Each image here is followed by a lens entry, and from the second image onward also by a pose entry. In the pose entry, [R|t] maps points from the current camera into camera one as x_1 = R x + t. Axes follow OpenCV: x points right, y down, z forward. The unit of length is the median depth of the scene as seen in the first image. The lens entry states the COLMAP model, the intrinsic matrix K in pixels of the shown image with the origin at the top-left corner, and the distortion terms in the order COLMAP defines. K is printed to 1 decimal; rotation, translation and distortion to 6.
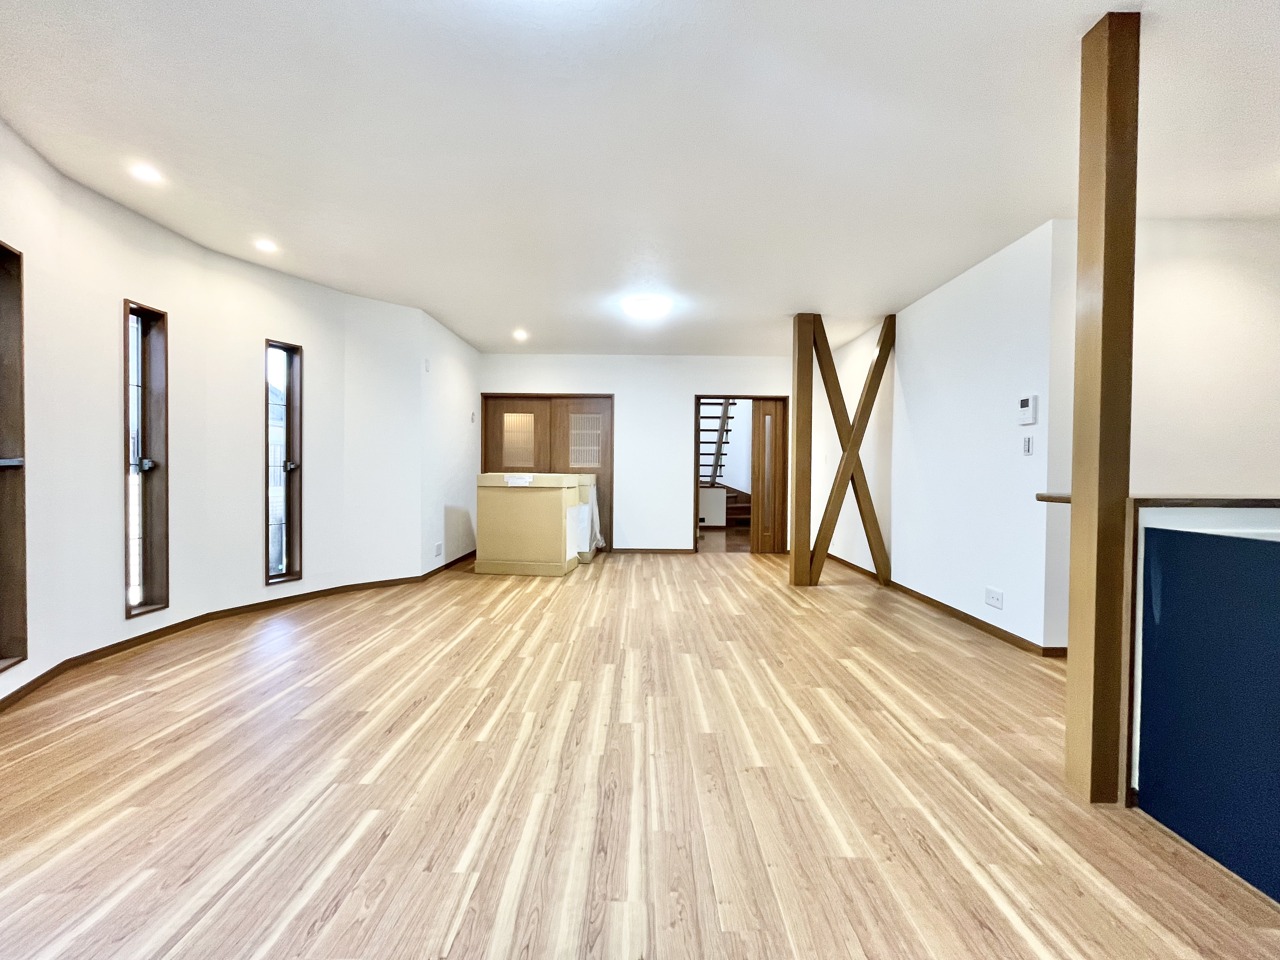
lens RADIAL K [[519.8, 0, 640.1], [0, 519.8, 480.2], [0, 0, 1]] dist [-0.002102, -0.000641]
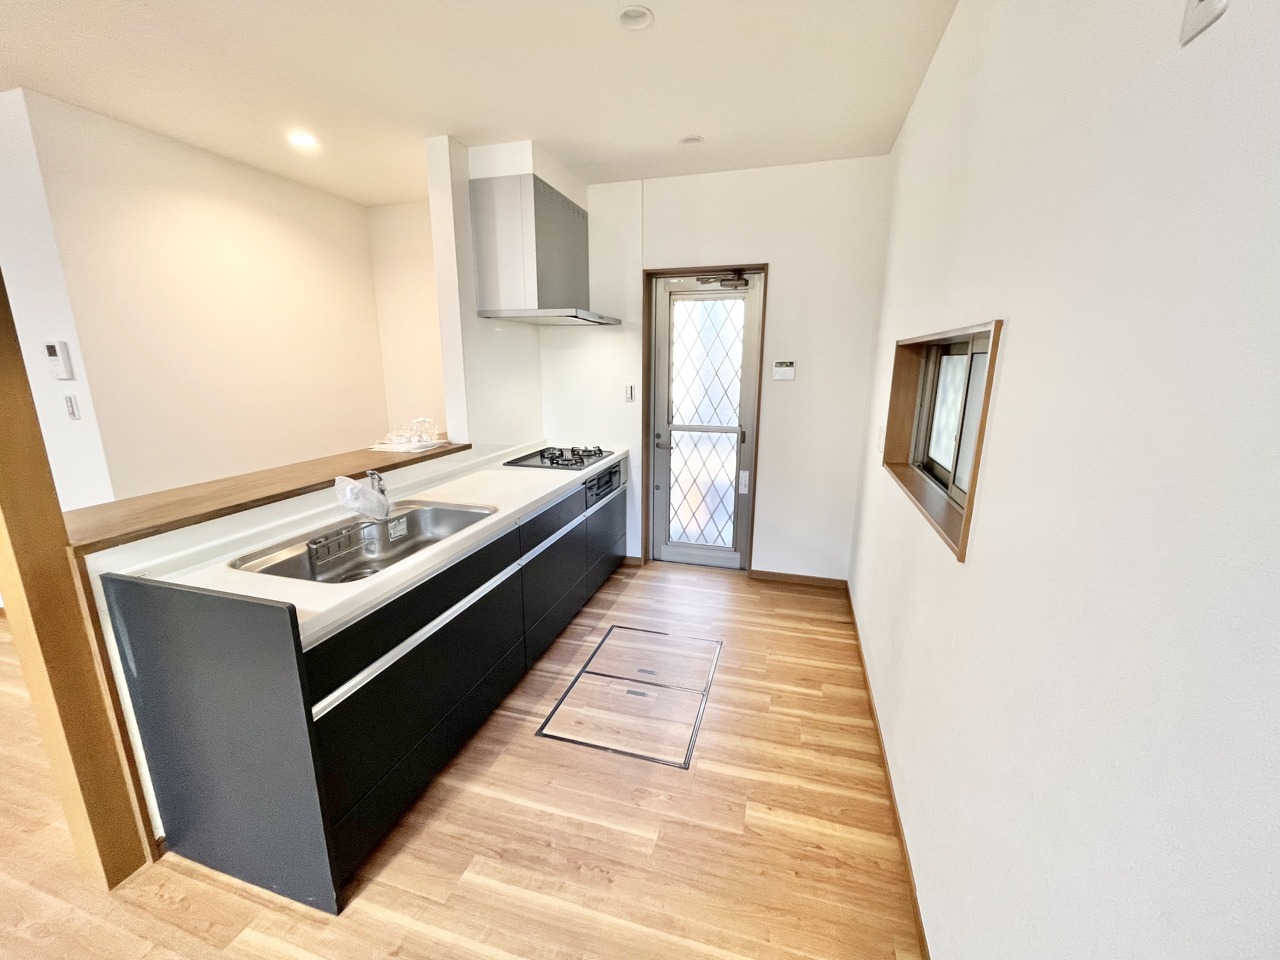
lens RADIAL K [[519.8, 0, 638.2], [0, 519.8, 480.6], [0, 0, 1]] dist [-0.002102, -0.000641]
pose [[0.290299, -0.224431, 0.930246, 0.248546], [0.019012, 0.973269, 0.228878, -0.119795], [-0.956747, -0.048757, 0.286806, -0.033637]]
